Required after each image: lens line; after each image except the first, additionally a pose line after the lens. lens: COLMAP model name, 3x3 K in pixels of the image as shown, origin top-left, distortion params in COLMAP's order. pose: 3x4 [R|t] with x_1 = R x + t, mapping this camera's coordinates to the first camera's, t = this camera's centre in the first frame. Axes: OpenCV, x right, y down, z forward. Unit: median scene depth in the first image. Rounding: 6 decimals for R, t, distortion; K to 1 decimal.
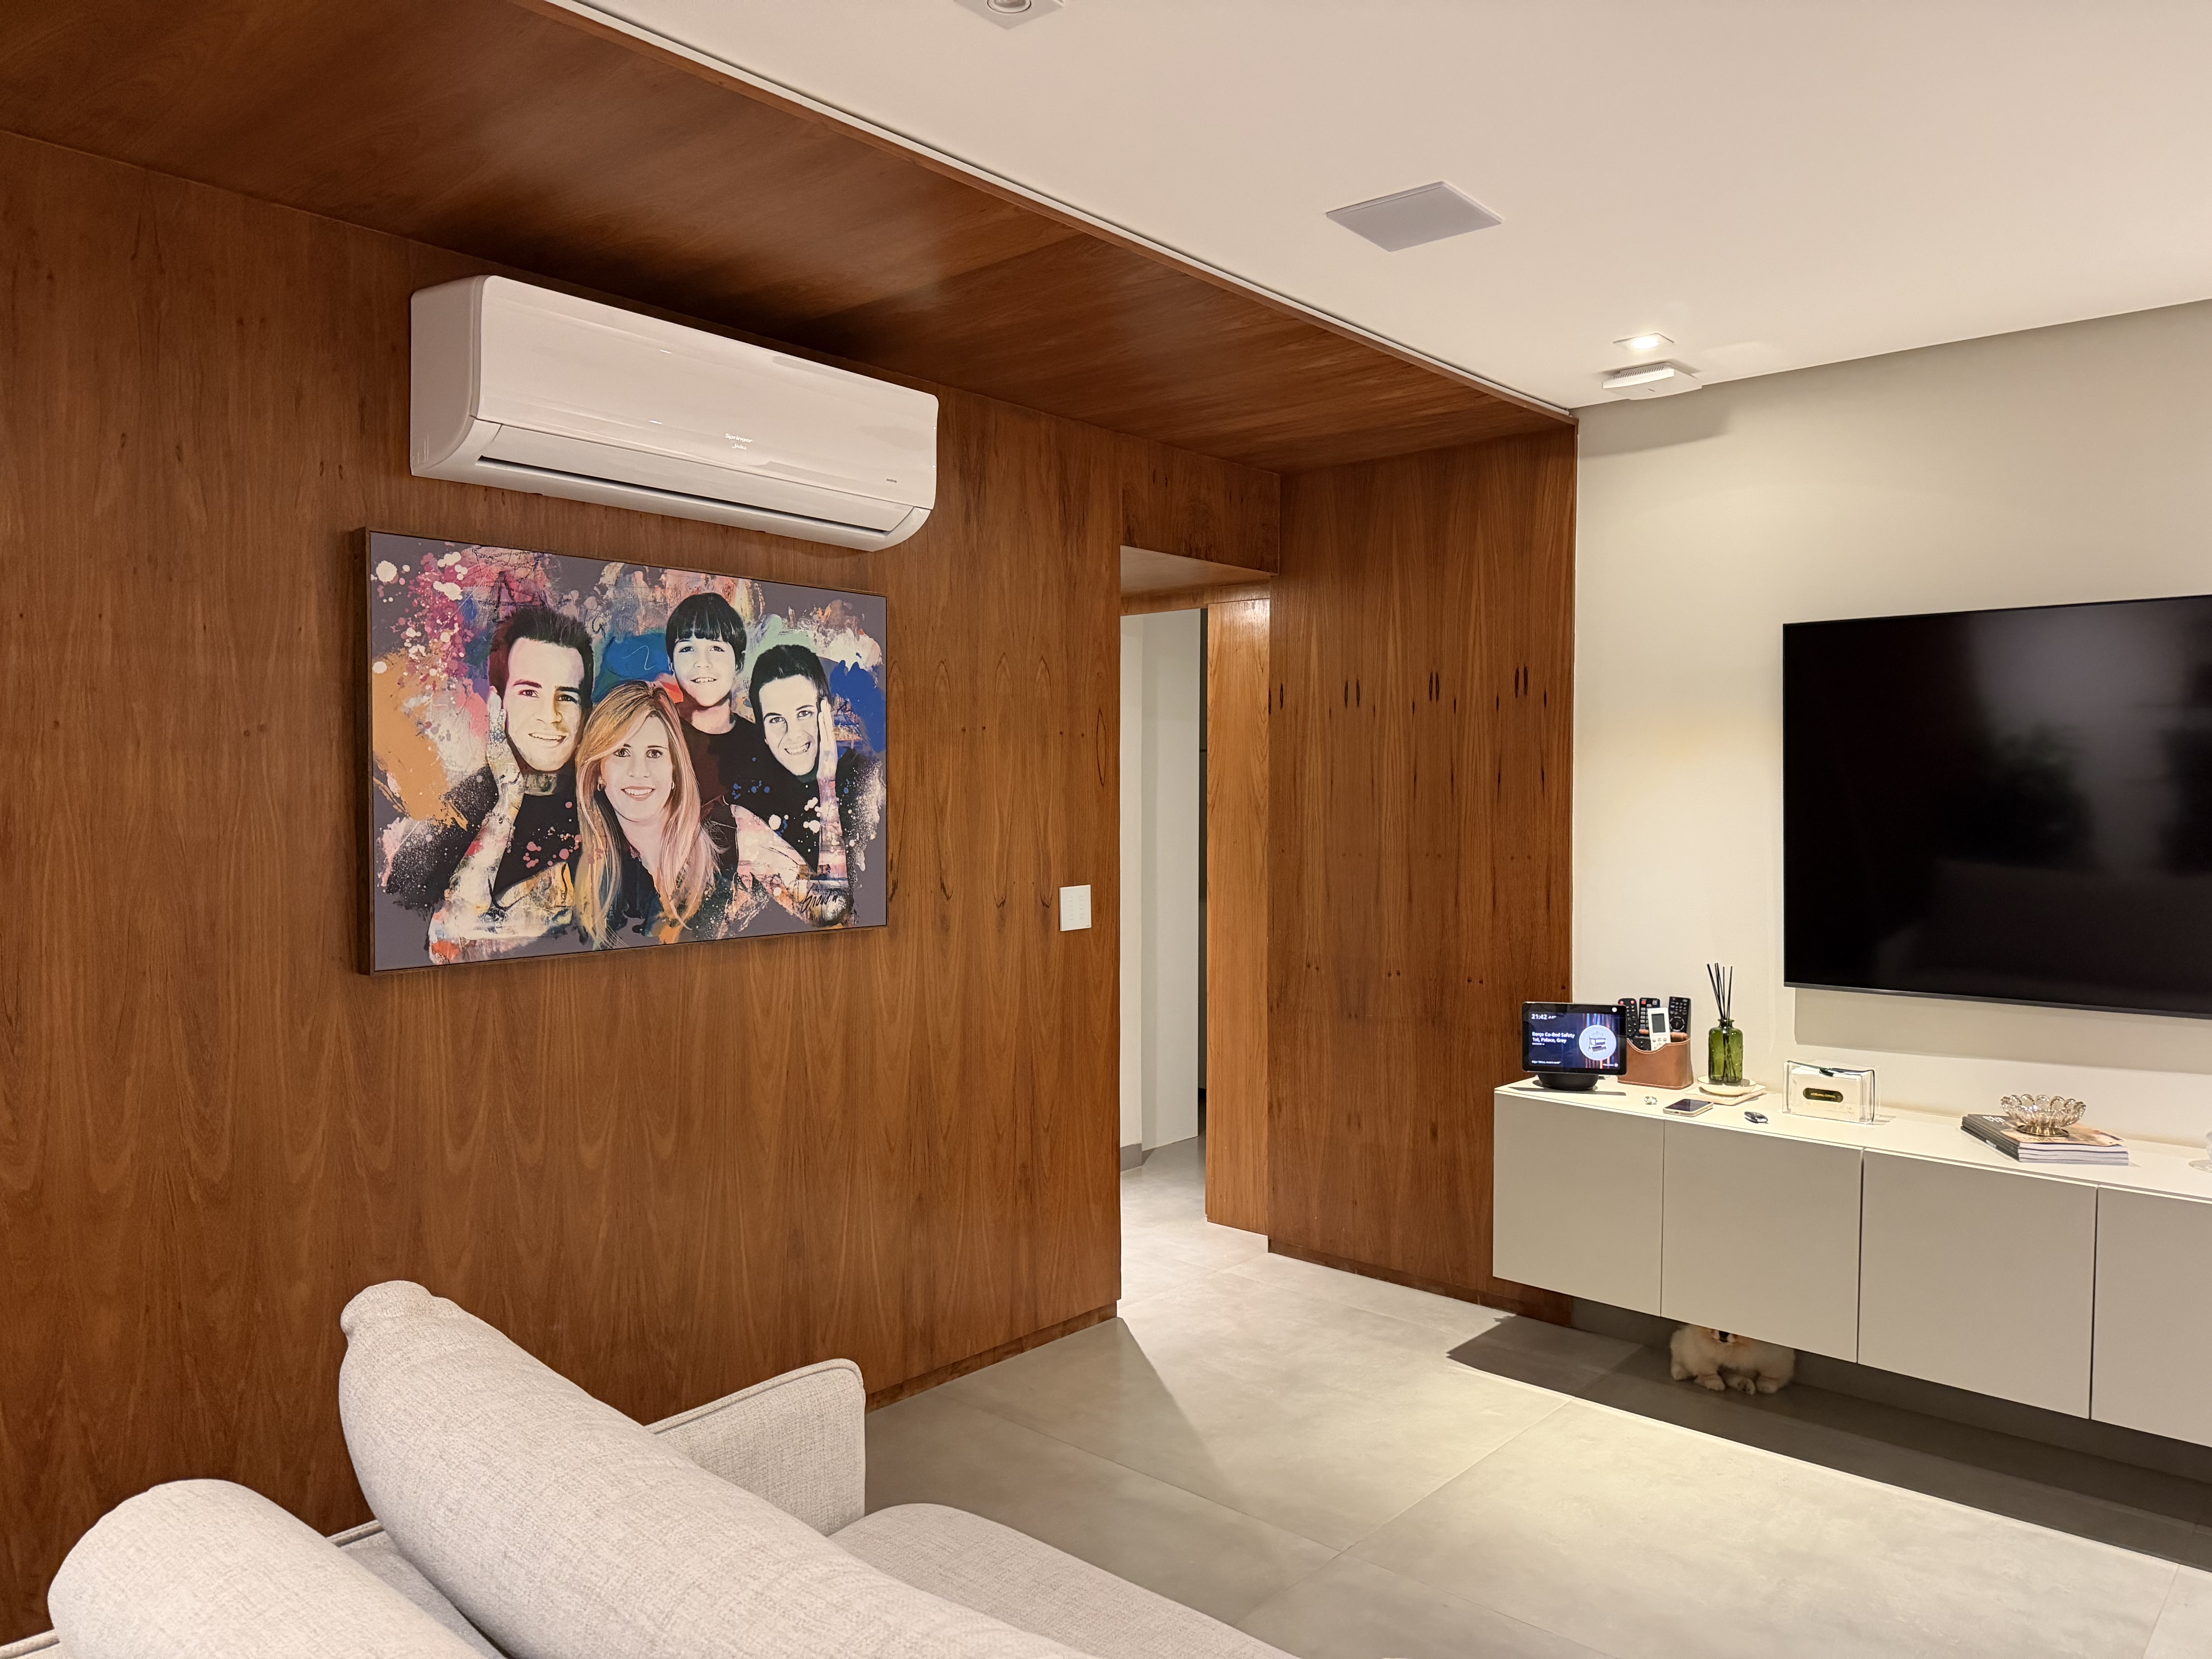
lens RADIAL K [[1512.5, 0, 1132.2], [0, 1512.5, 827.2], [0, 0, 1]] dist [0.157119, -0.214304]
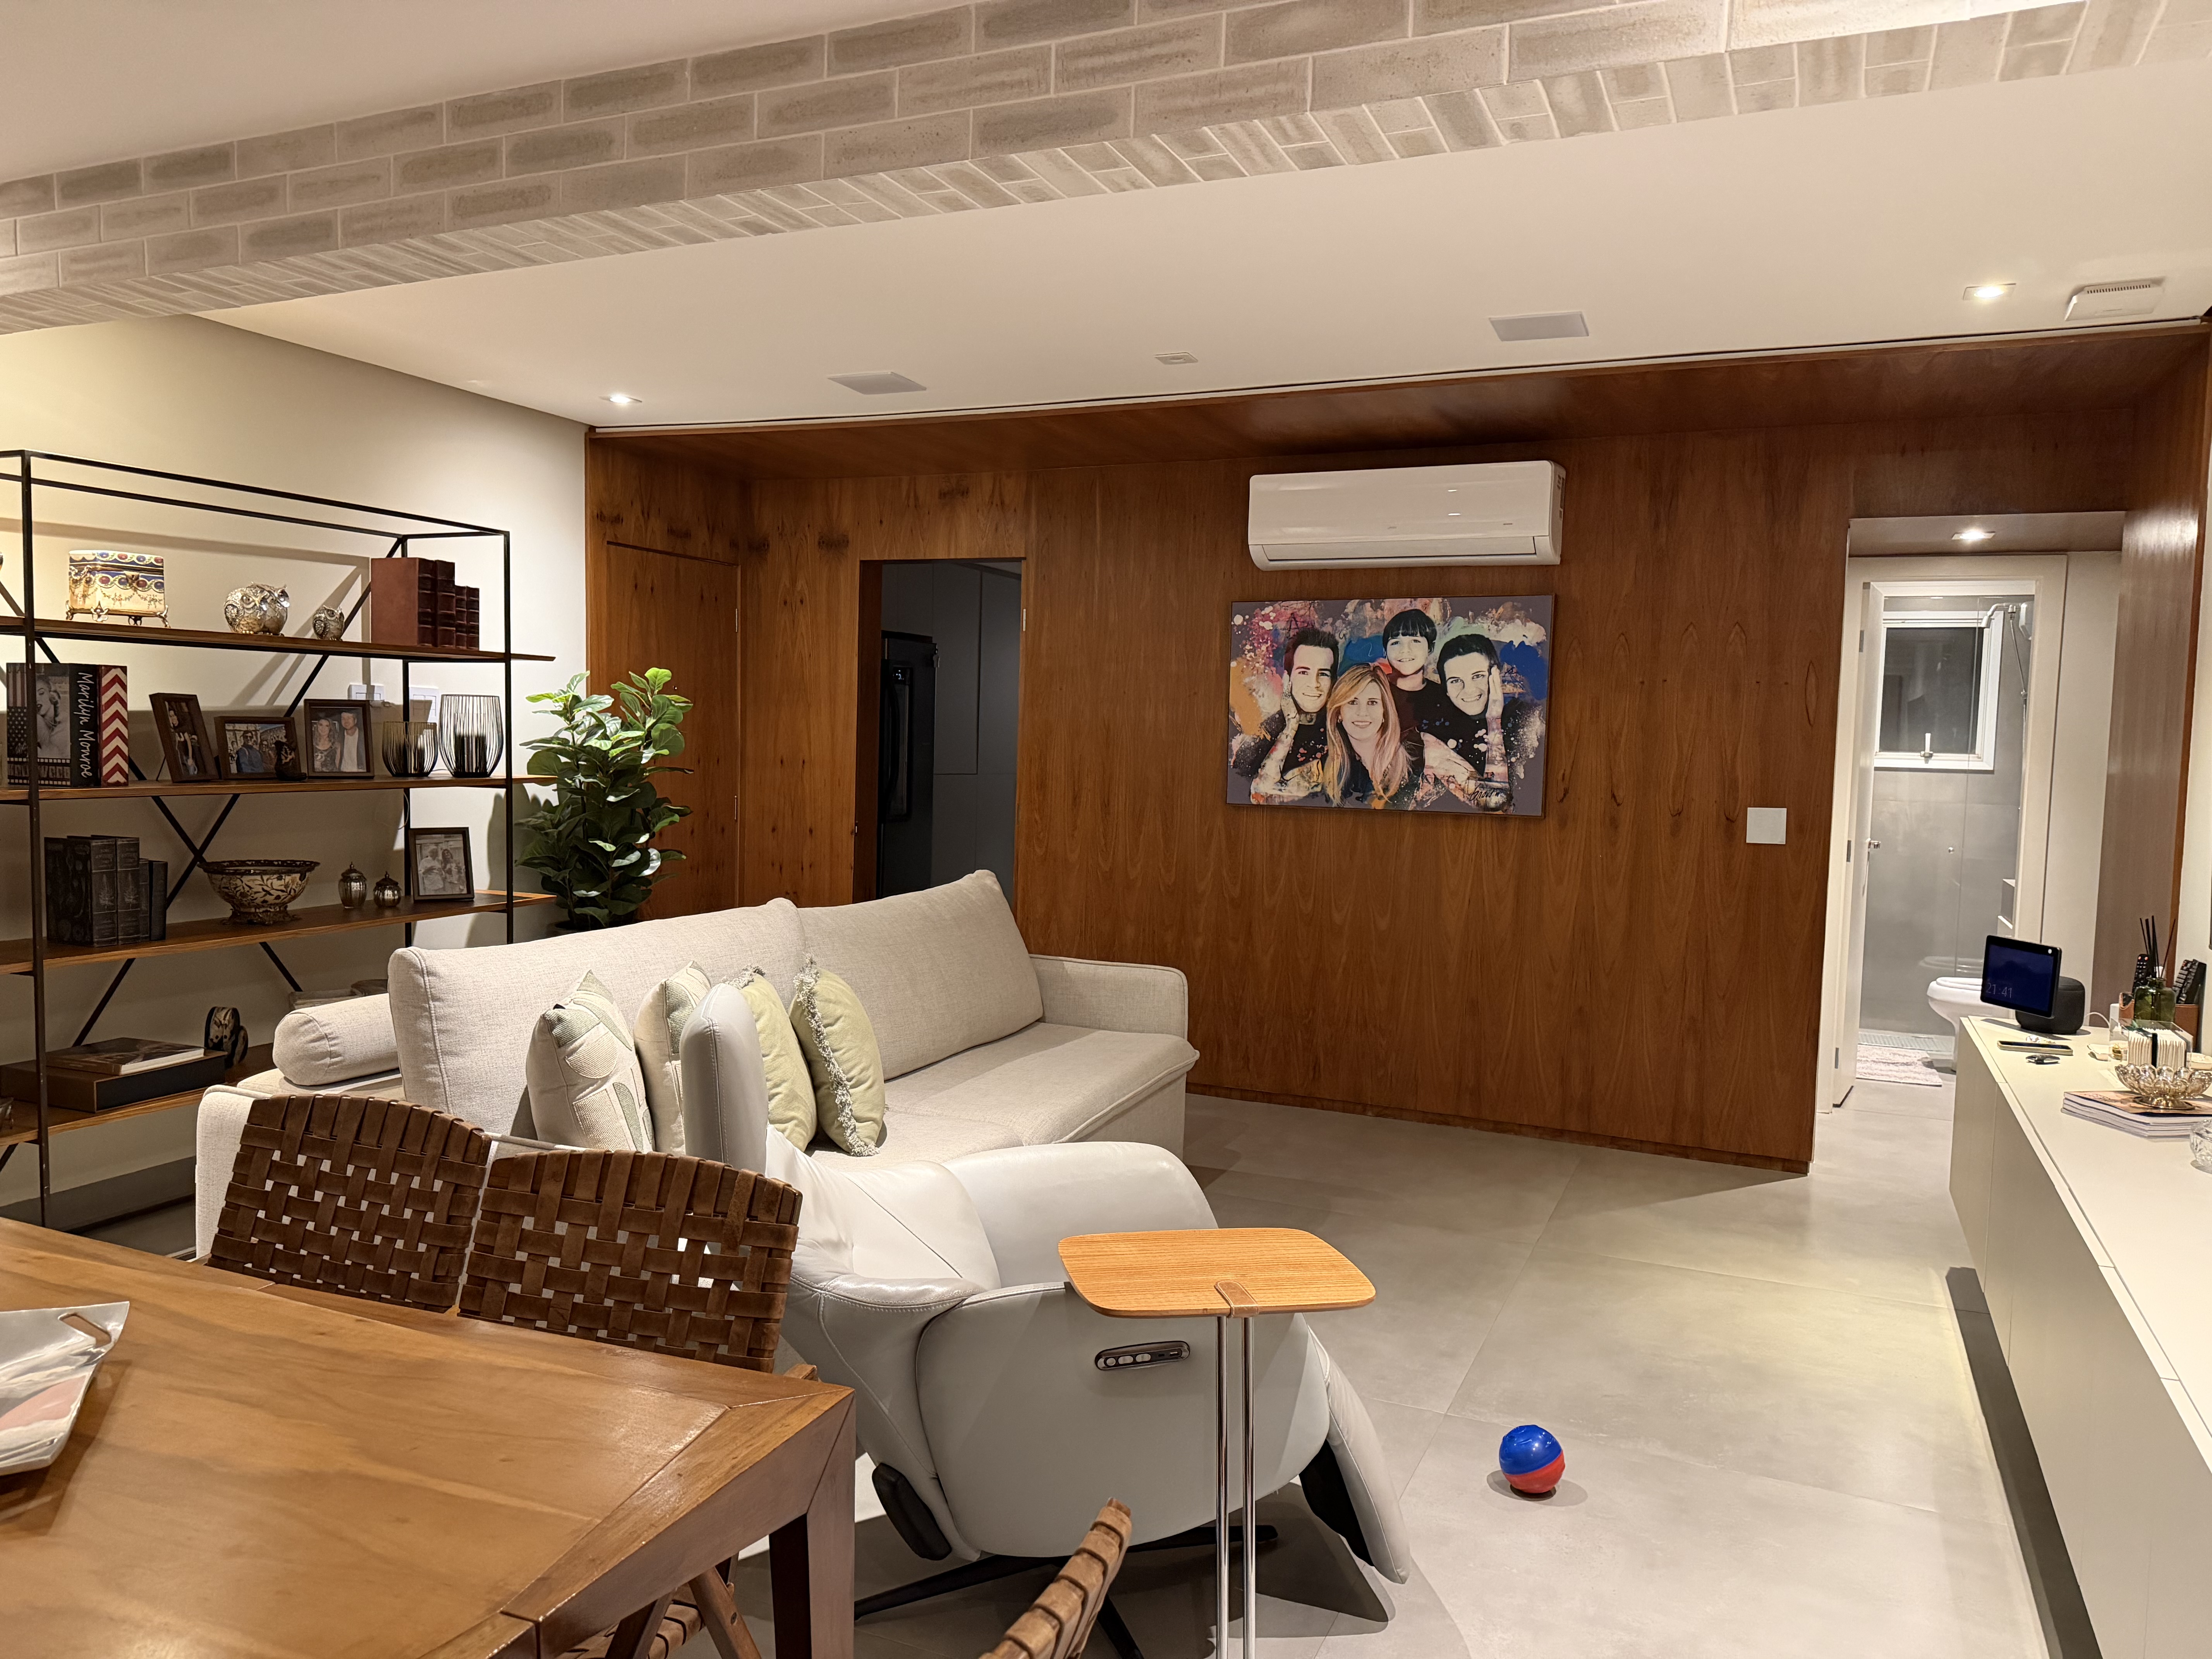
lens RADIAL K [[1602.3, 0, 1106.0], [0, 1602.3, 829.5], [0, 0, 1]] dist [0.002679, -0.005219]
pose [[0.283342, 0.056770, -0.957337, 1.299705], [-0.046205, 0.997895, 0.045500, 0.027330], [0.957905, 0.031342, 0.285369, 0.152325]]
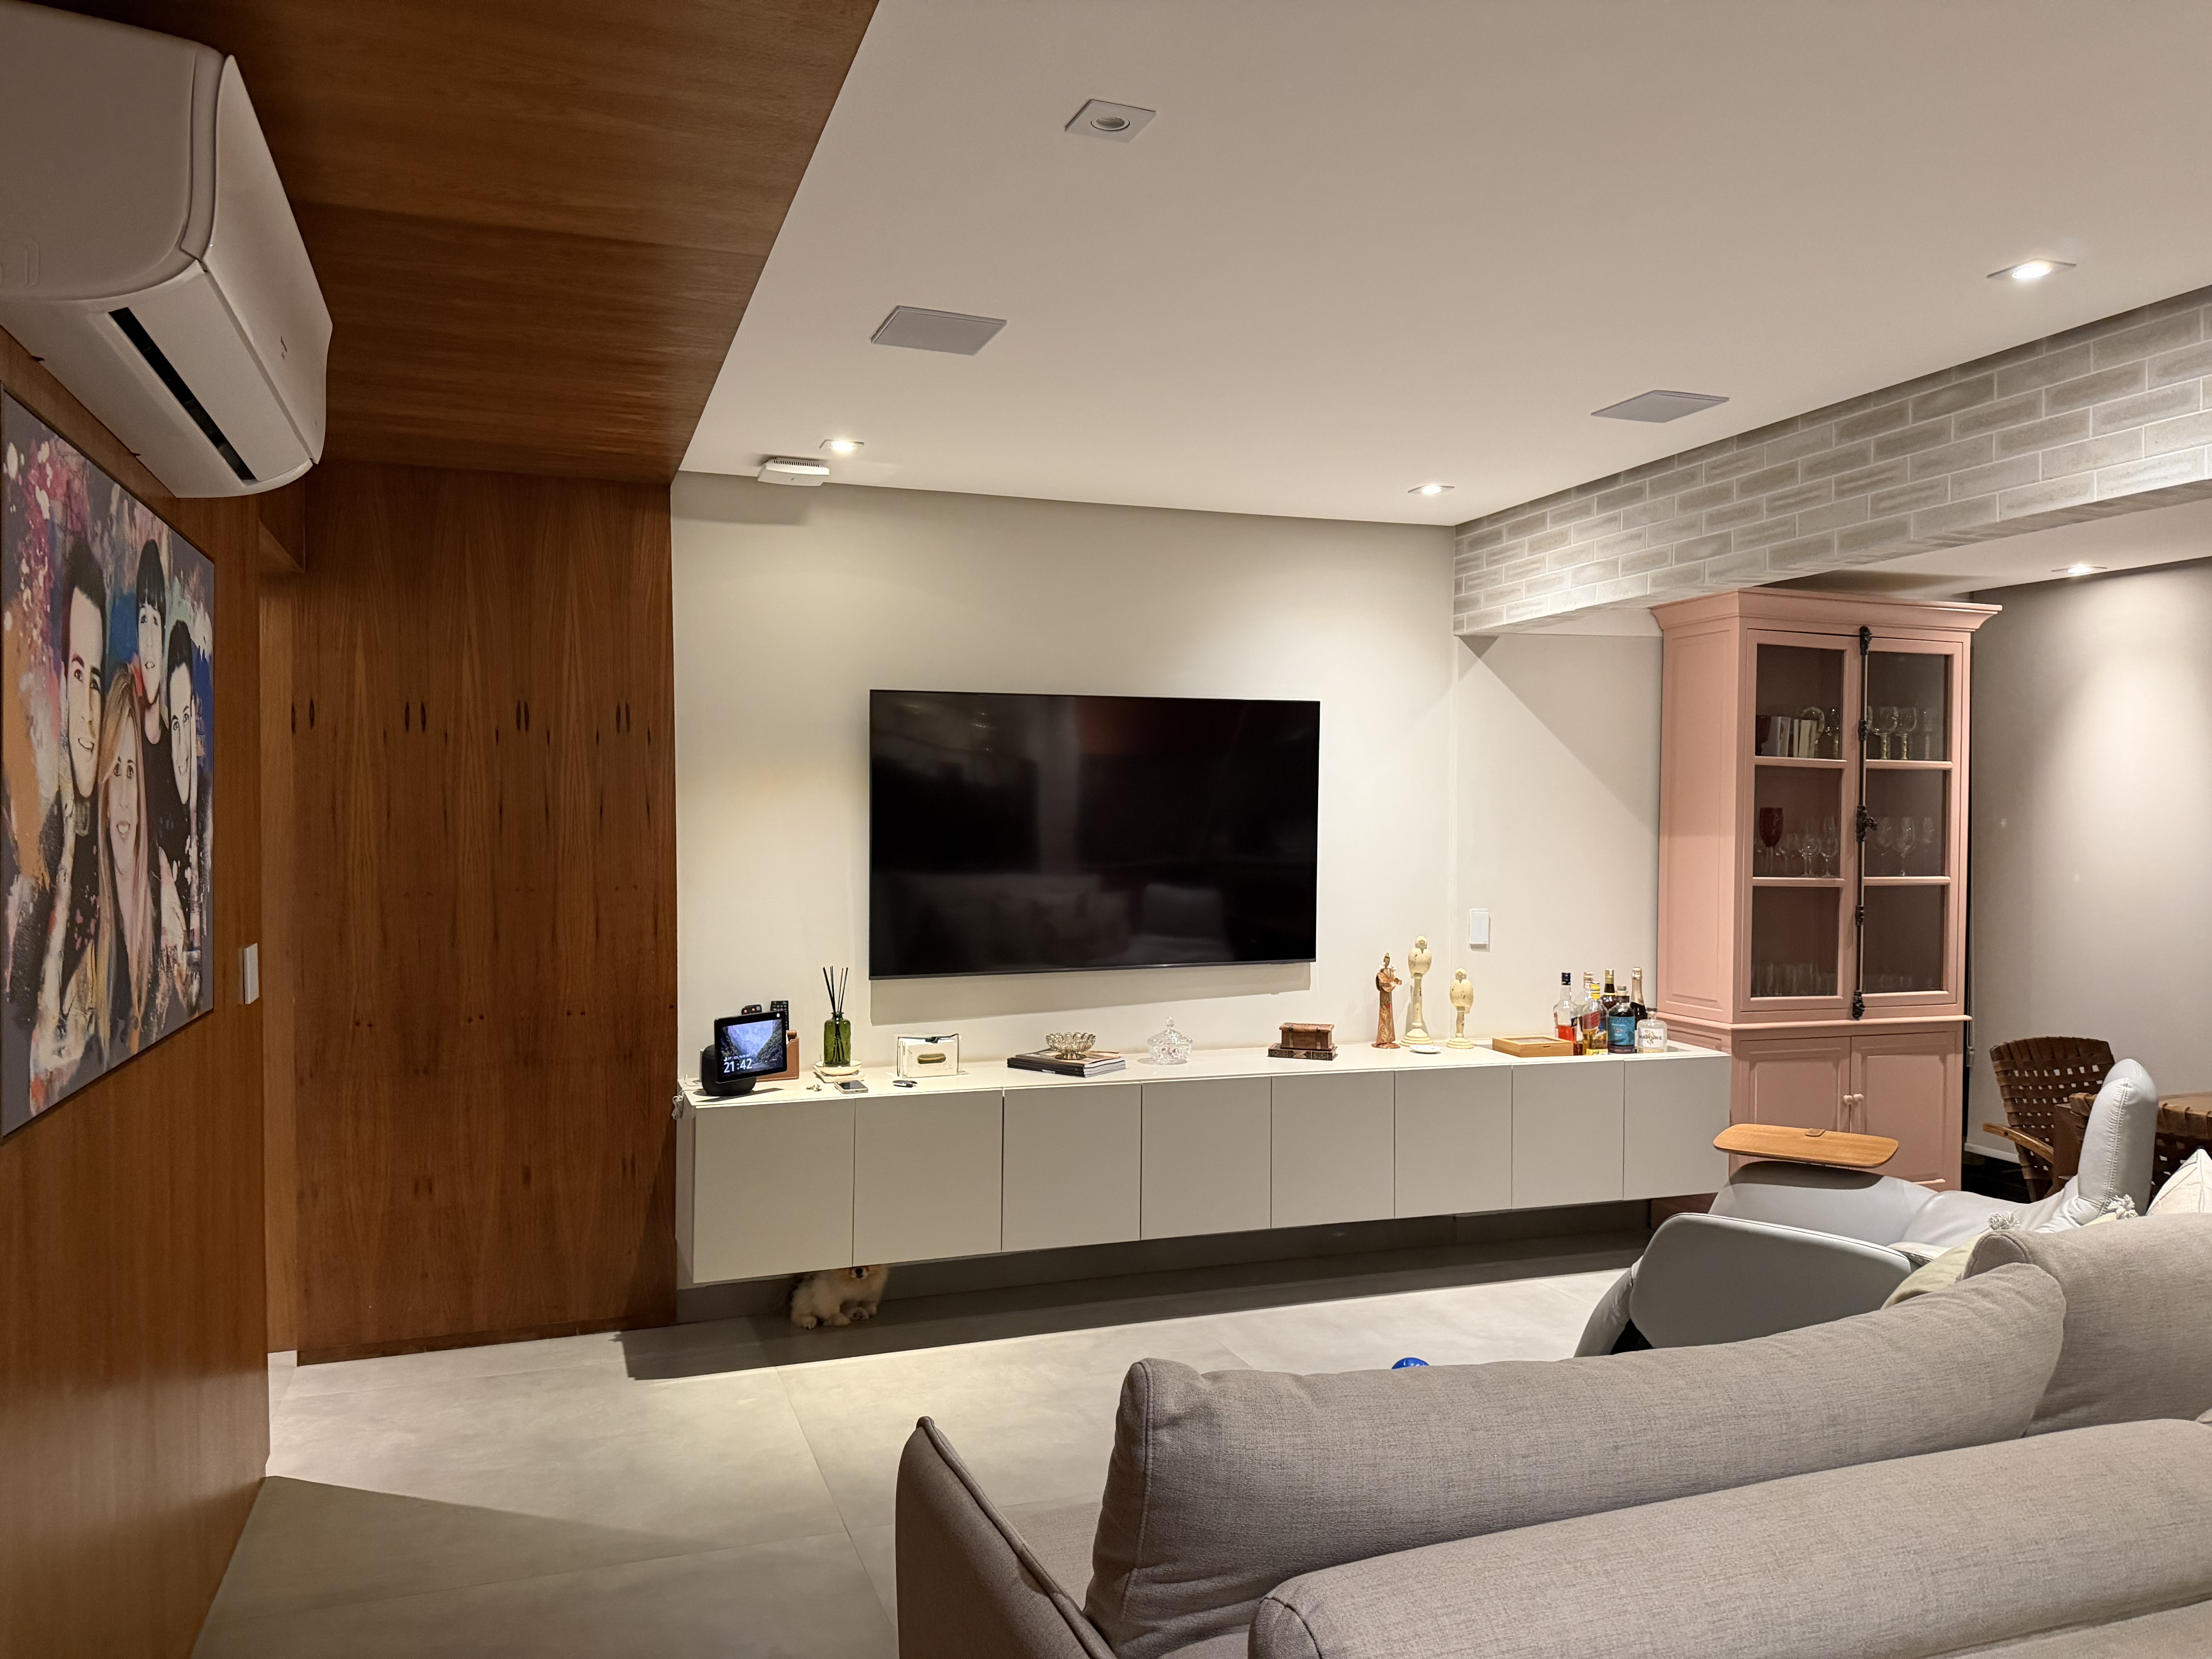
lens RADIAL K [[1523.0, 0, 1069.8], [0, 1523.0, 822.0], [0, 0, 1]] dist [-0.001087, -0.003262]
pose [[0.498679, -0.004697, 0.866774, -0.632484], [0.026333, 0.999606, -0.009733, -0.008292], [-0.866386, 0.027678, 0.498607, 0.291820]]
